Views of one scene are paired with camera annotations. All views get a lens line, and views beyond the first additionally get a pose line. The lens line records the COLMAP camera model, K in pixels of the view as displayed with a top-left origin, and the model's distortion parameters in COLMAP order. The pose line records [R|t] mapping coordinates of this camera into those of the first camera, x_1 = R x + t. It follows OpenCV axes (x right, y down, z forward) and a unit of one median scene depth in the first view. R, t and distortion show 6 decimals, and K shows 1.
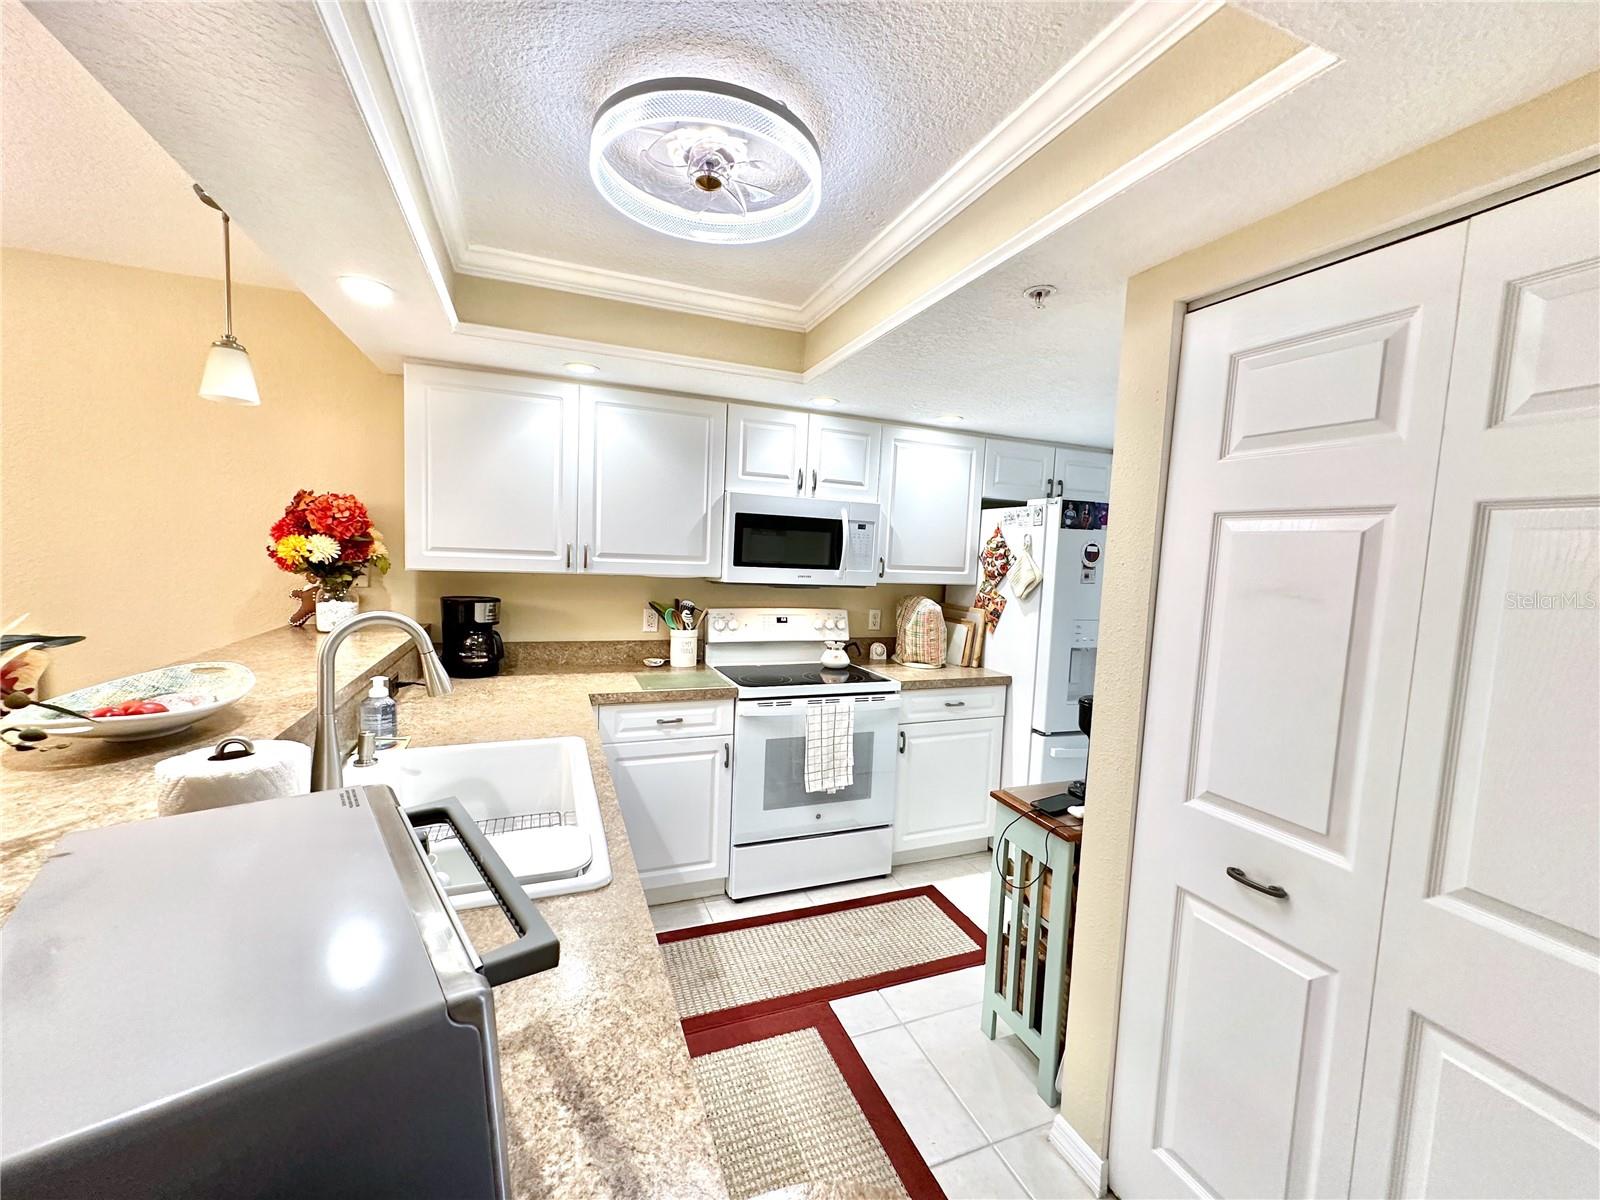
lens RADIAL K [[634.7, 0, 800.0], [0, 634.7, 600.0], [0, 0, 1]] dist [0.000410, -0.000110]
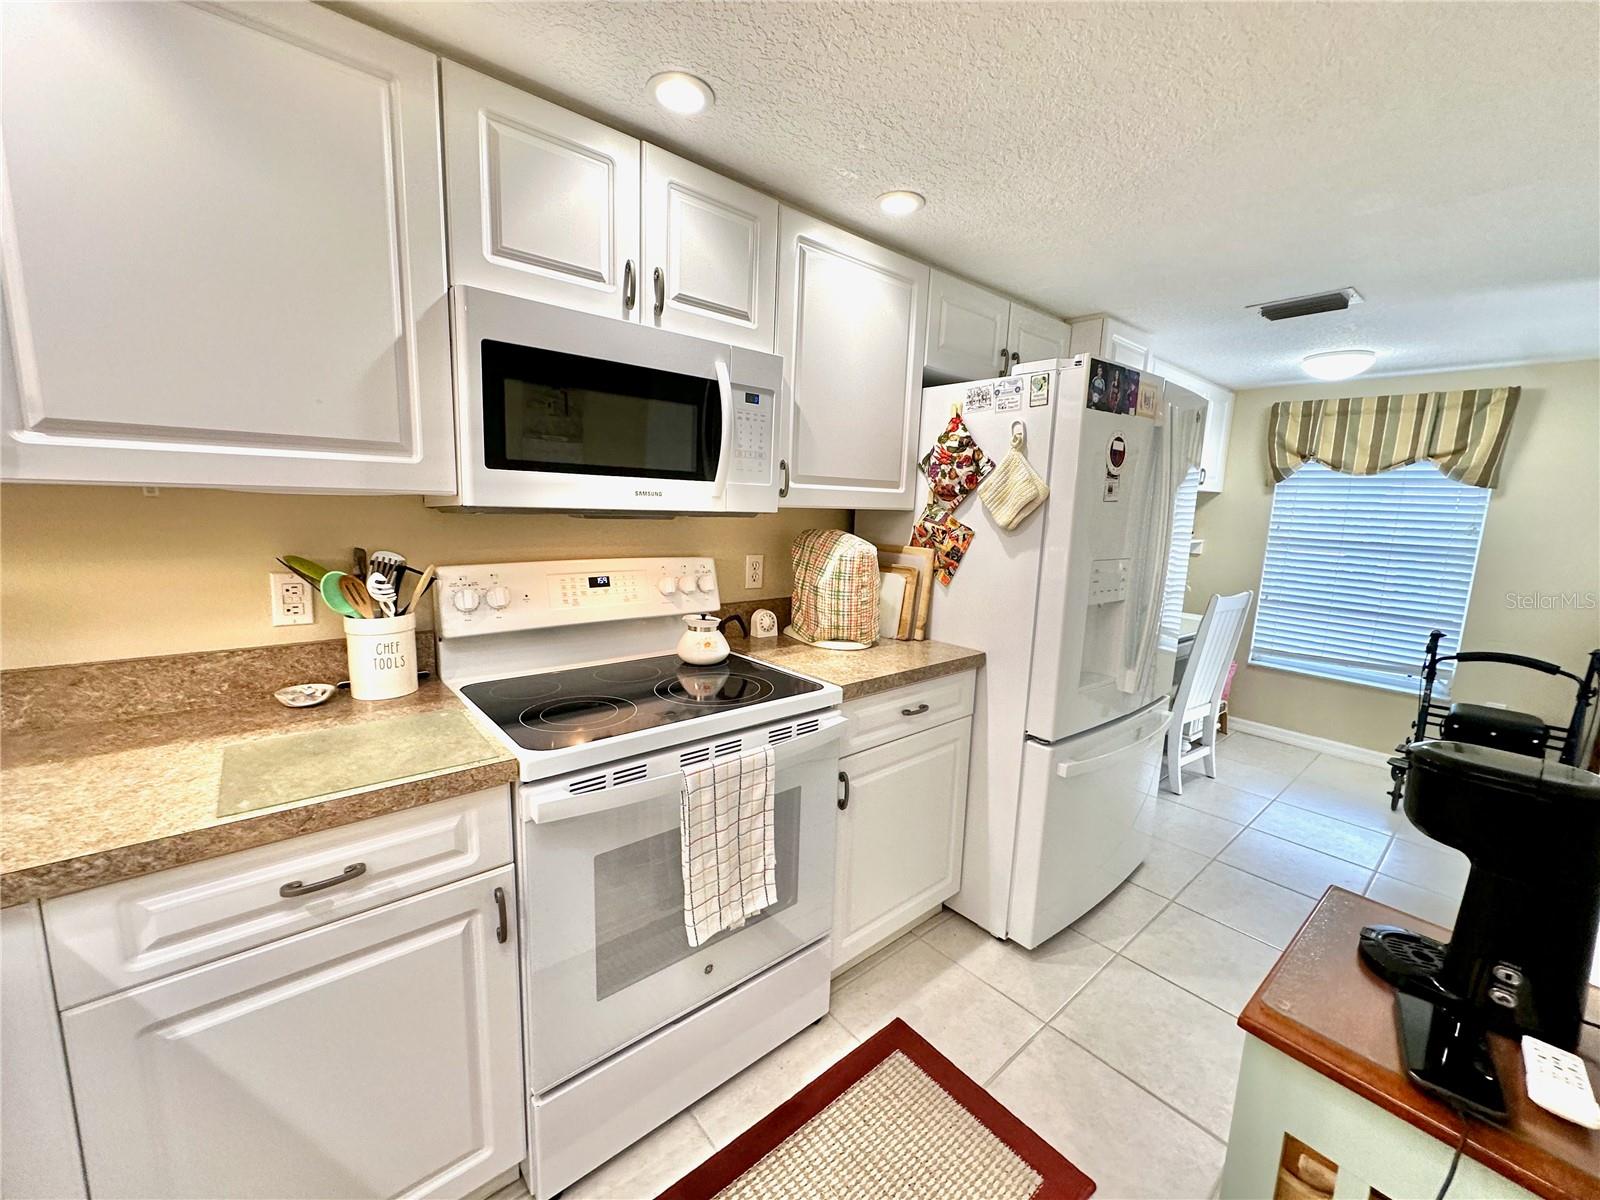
lens RADIAL K [[634.7, 0, 800.0], [0, 634.7, 600.0], [0, 0, 1]] dist [0.000410, -0.000110]
pose [[0.945372, -0.060017, 0.320422, -0.041921], [0.029876, 0.994721, 0.098170, -0.000116], [-0.324622, -0.083234, 0.942174, 0.465014]]
